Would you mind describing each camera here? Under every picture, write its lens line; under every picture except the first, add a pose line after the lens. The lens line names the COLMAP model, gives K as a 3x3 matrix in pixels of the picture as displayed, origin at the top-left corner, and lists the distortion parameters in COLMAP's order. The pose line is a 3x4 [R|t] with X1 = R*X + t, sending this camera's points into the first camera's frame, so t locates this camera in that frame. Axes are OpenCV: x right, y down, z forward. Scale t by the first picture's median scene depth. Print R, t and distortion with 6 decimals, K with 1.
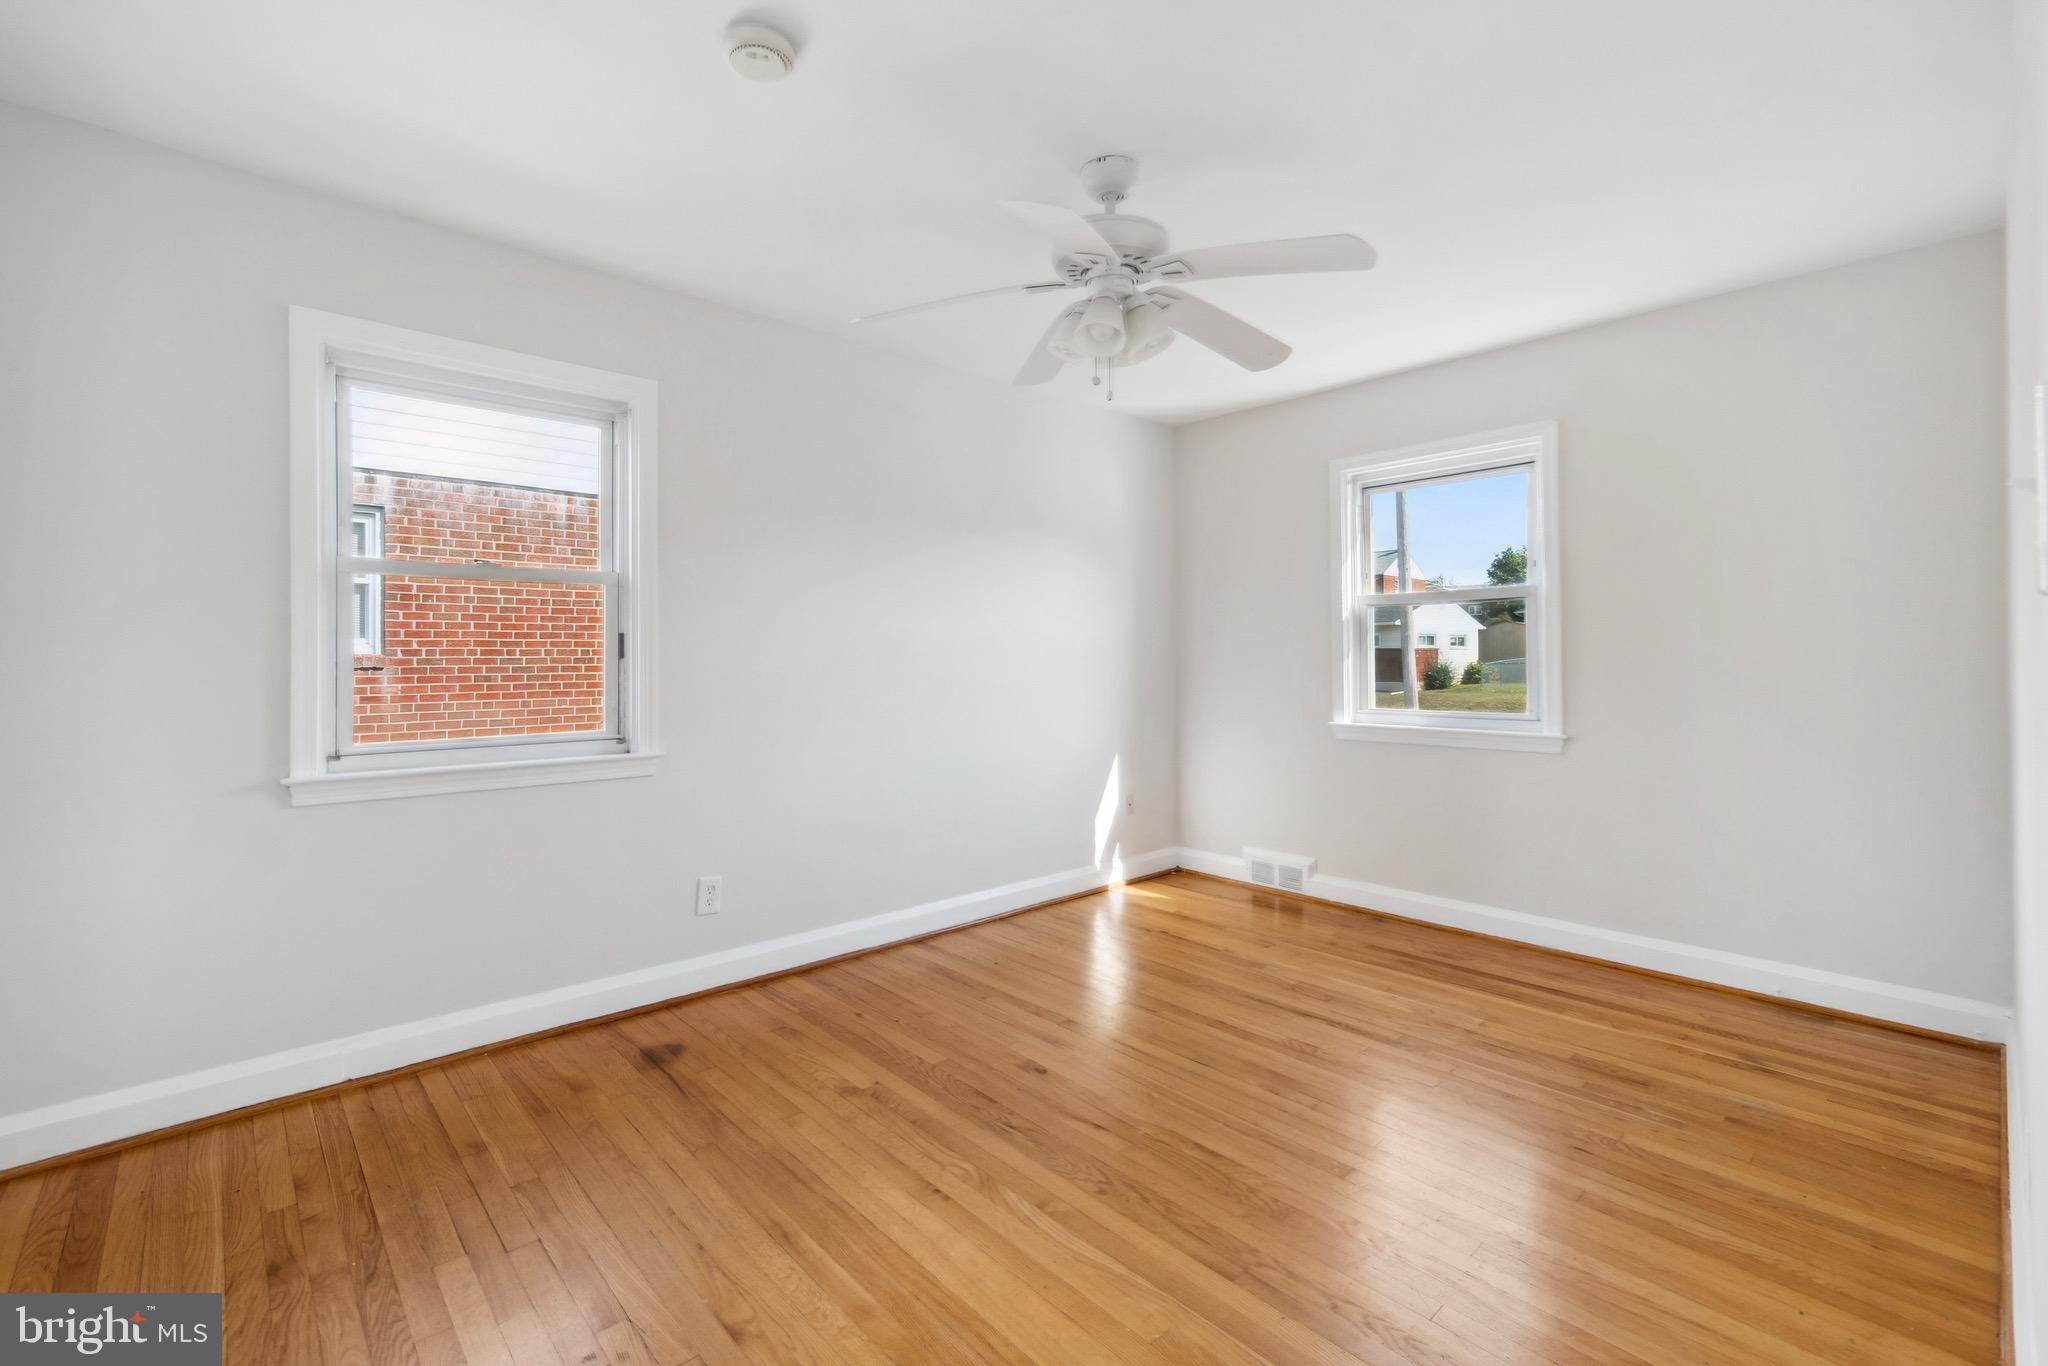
lens RADIAL K [[888.0, 0, 1024.0], [0, 888.0, 666.6], [0, 0, 1]] dist [-0.000568, 0.000545]
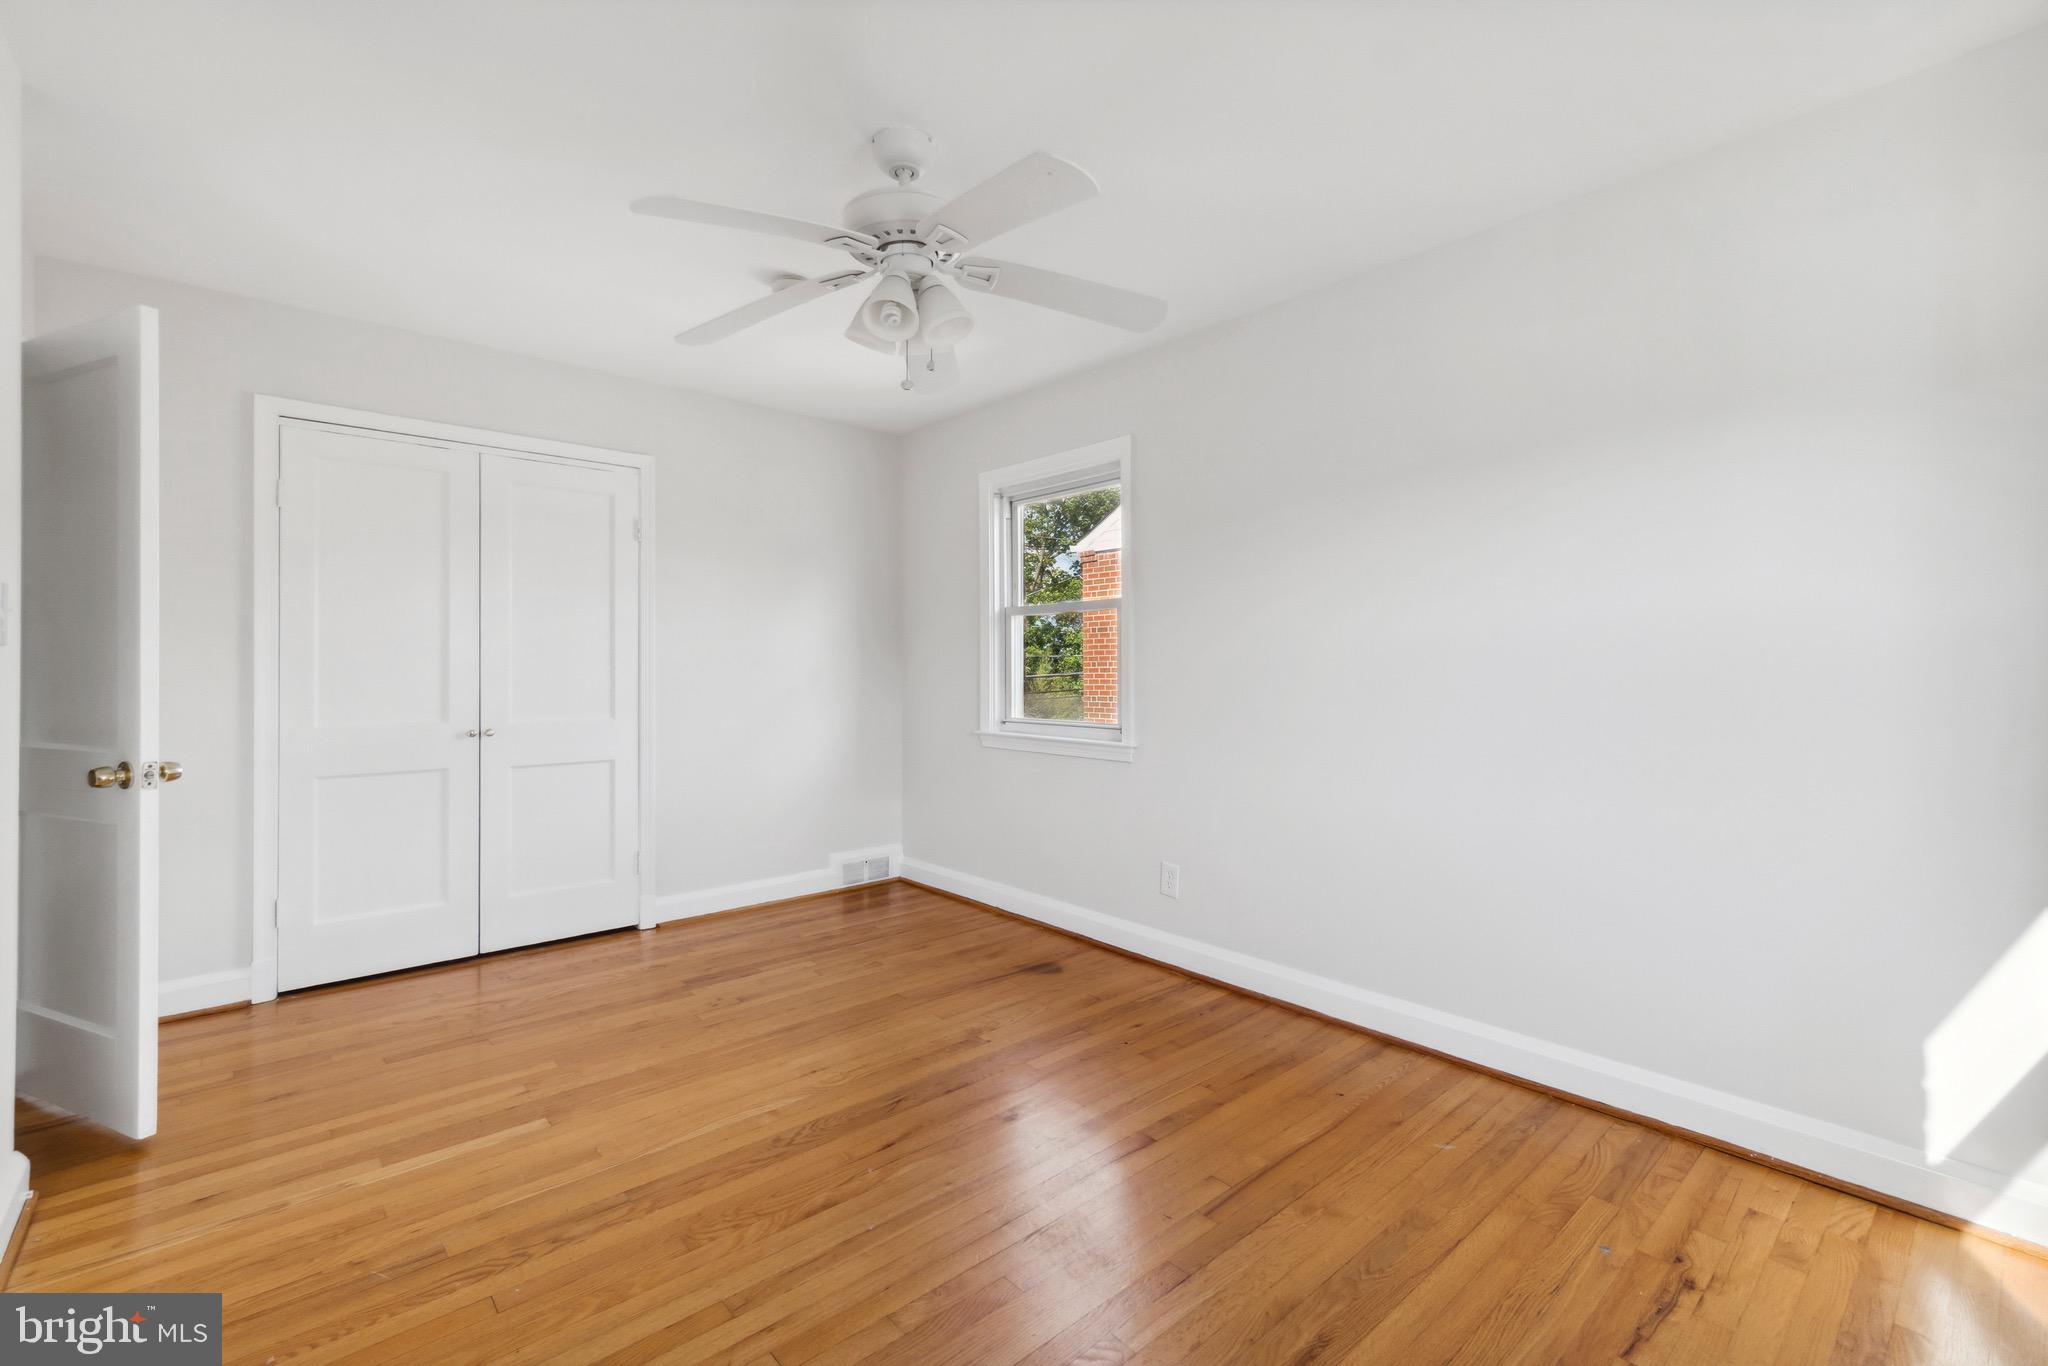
lens RADIAL K [[888.0, 0, 1020.4], [0, 888.0, 675.6], [0, 0, 1]] dist [-0.000568, 0.000545]
pose [[-0.031794, 0.014134, -0.999395, 0.869488], [-0.003872, 0.999891, 0.014264, -0.014105], [0.999487, 0.004323, -0.031736, 0.970875]]
